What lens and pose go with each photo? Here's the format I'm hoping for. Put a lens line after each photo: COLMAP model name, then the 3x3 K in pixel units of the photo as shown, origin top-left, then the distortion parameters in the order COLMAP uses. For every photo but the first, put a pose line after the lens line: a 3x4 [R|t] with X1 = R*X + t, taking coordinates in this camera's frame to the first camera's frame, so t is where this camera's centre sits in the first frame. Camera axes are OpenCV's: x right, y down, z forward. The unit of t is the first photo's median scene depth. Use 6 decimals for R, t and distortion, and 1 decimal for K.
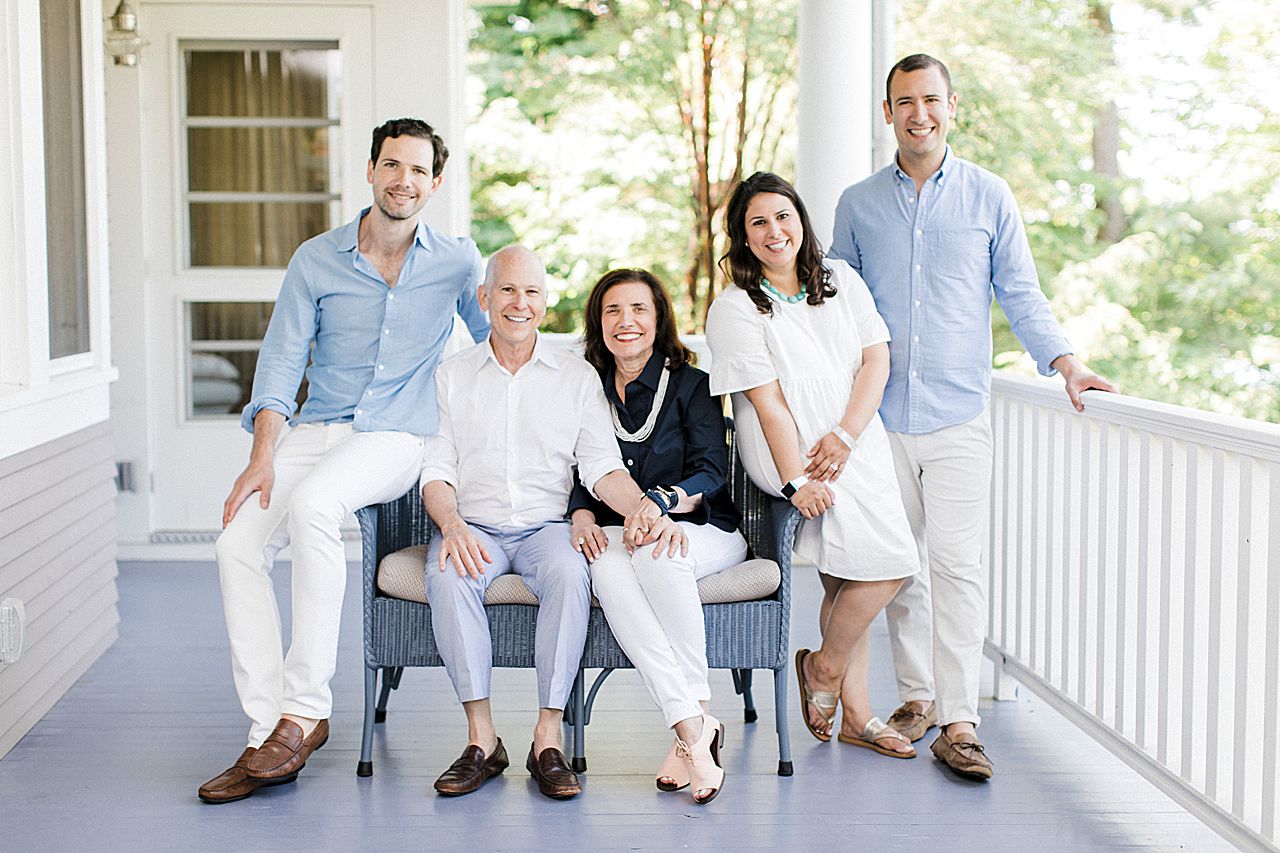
lens RADIAL K [[1801.2, 0, 594.5], [0, 1801.2, 420.4], [0, 0, 1]] dist [0.006782, 0.007232]
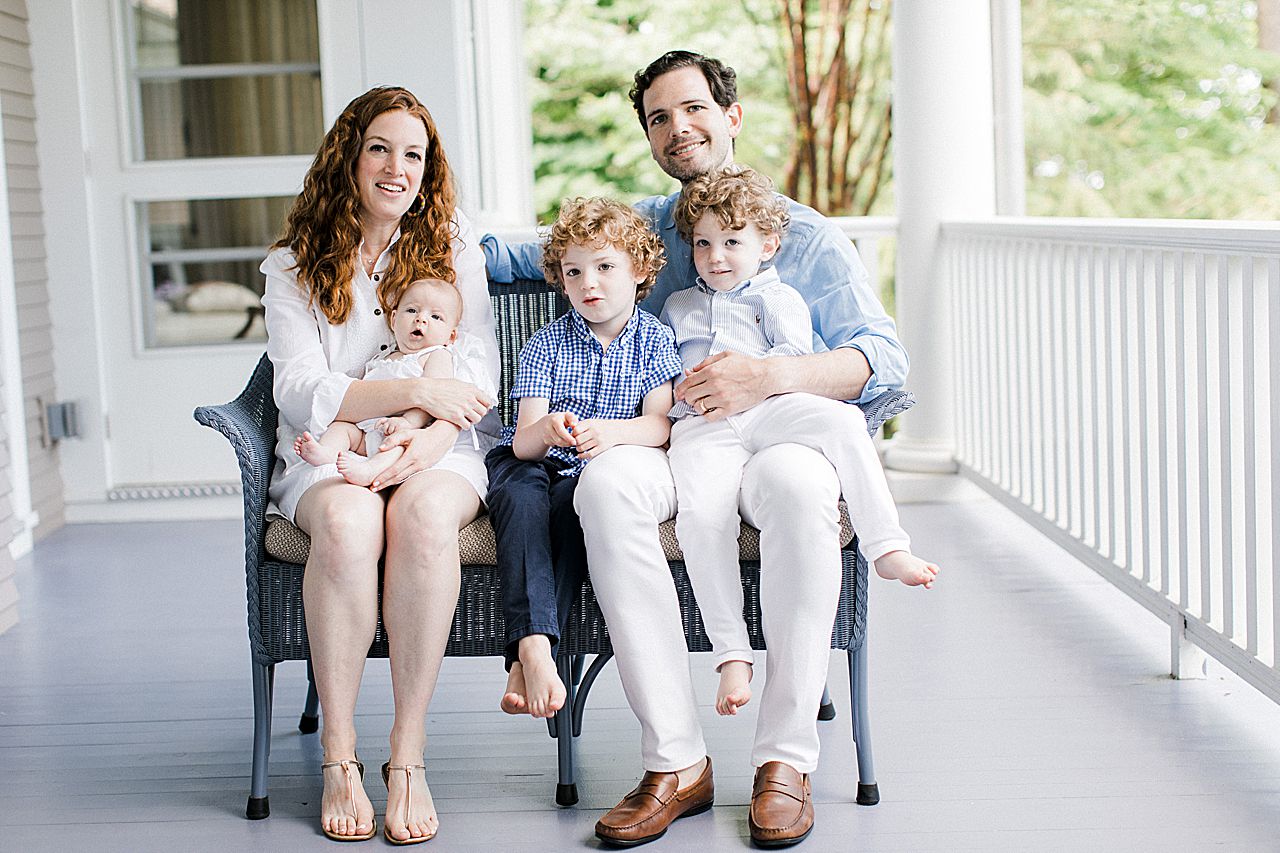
lens RADIAL K [[1858.4, 0, 605.6], [0, 1858.4, 423.6], [0, 0, 1]] dist [-0.008163, -0.040038]
pose [[0.997194, -0.033975, -0.066702, 0.054869], [0.035839, 0.998994, 0.026960, 0.028691], [0.065718, -0.029275, 0.997409, 0.277119]]
